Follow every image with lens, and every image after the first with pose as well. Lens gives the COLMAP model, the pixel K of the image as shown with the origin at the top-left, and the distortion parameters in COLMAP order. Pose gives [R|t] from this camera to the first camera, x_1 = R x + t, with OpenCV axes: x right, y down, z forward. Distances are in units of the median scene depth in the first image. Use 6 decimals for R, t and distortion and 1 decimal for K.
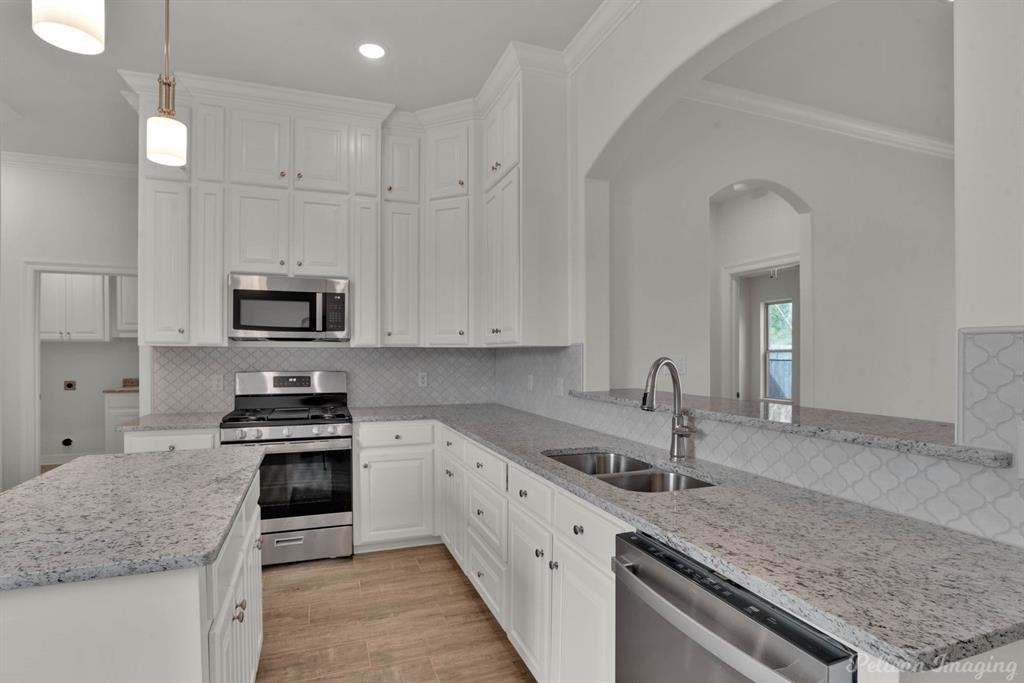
lens RADIAL K [[526.2, 0, 510.6], [0, 526.2, 357.4], [0, 0, 1]] dist [-0.050404, 0.019382]
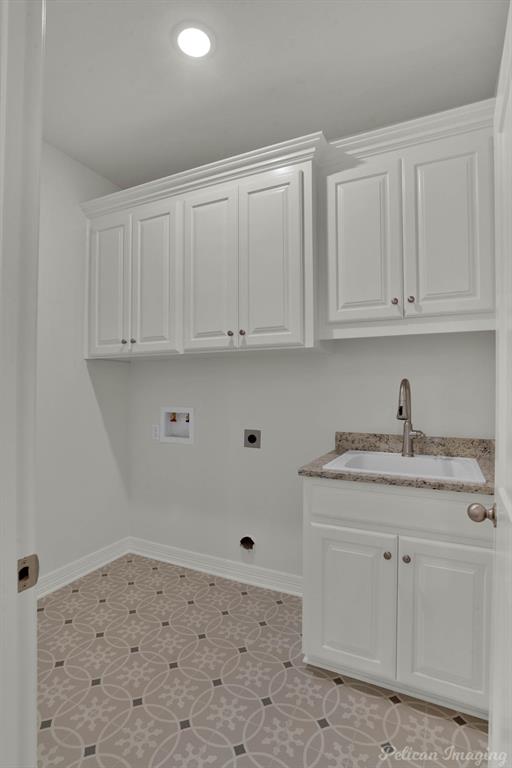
lens RADIAL K [[394.7, 0, 255.1], [0, 394.7, 384.2], [0, 0, 1]] dist [-0.050404, 0.019382]
pose [[0.691975, -0.002899, -0.721916, -1.111116], [-0.011849, 0.999812, -0.015373, 0.008381], [0.721824, 0.019191, 0.691810, 1.419050]]
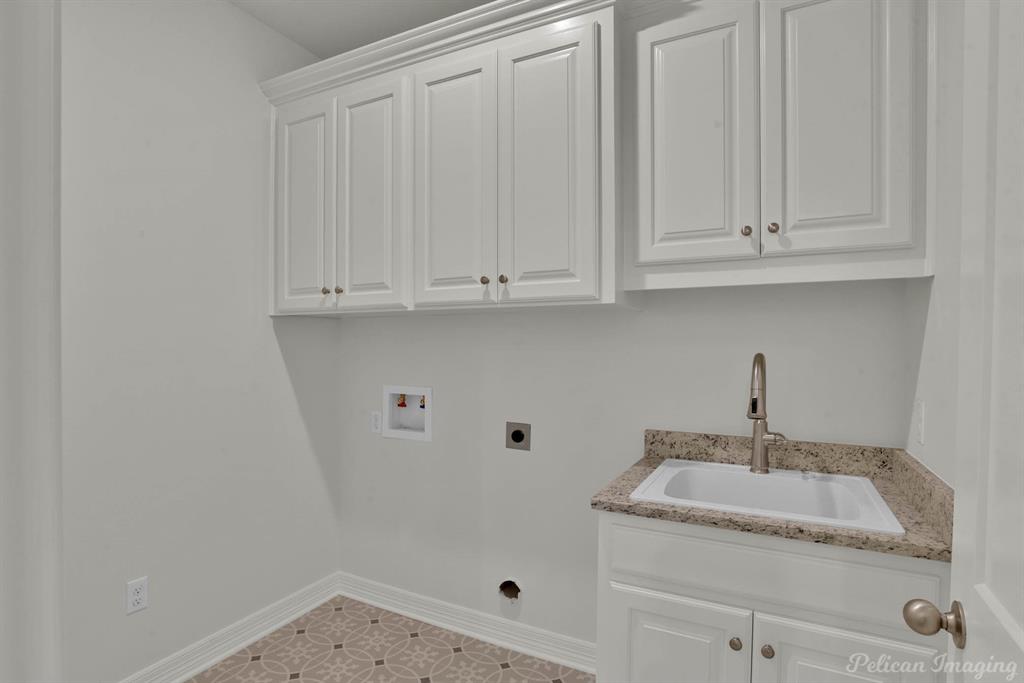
lens RADIAL K [[526.2, 0, 508.1], [0, 526.2, 344.4], [0, 0, 1]] dist [-0.050404, 0.019382]
pose [[0.672847, 0.009294, -0.739724, -1.178226], [-0.015569, 0.999878, -0.001600, -0.016410], [0.739618, 0.012594, 0.672909, 1.481555]]
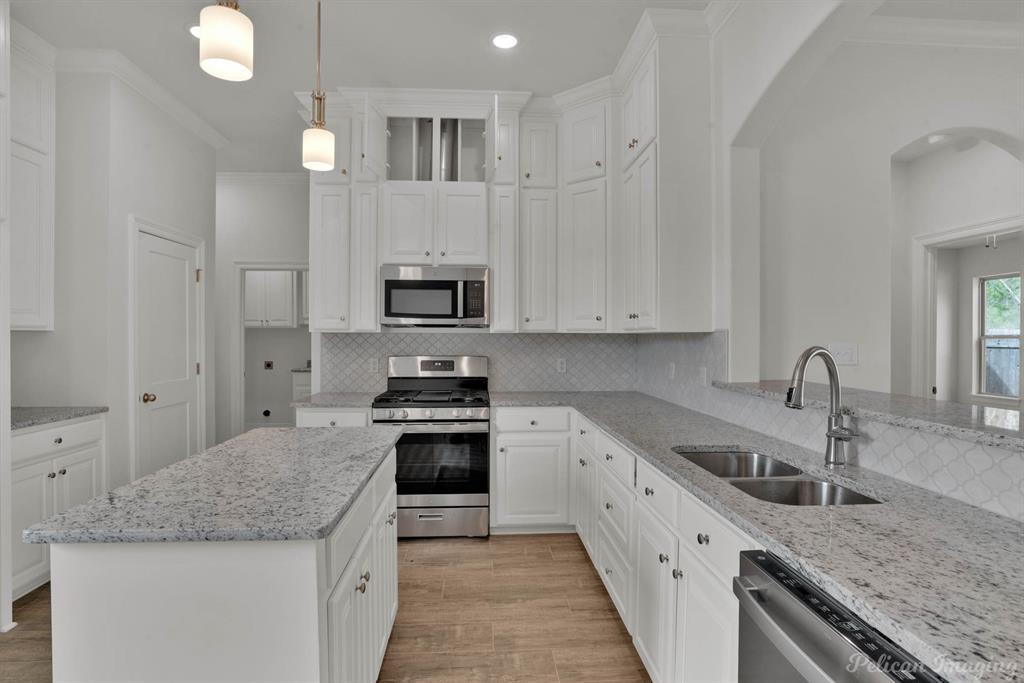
lens RADIAL K [[526.2, 0, 509.1], [0, 526.2, 342.4], [0, 0, 1]] dist [-0.050404, 0.019382]
pose [[0.956420, 0.004349, -0.291961, 0.037824], [-0.004004, 0.999990, 0.001779, -0.004124], [0.291966, -0.000532, 0.956429, 0.028356]]
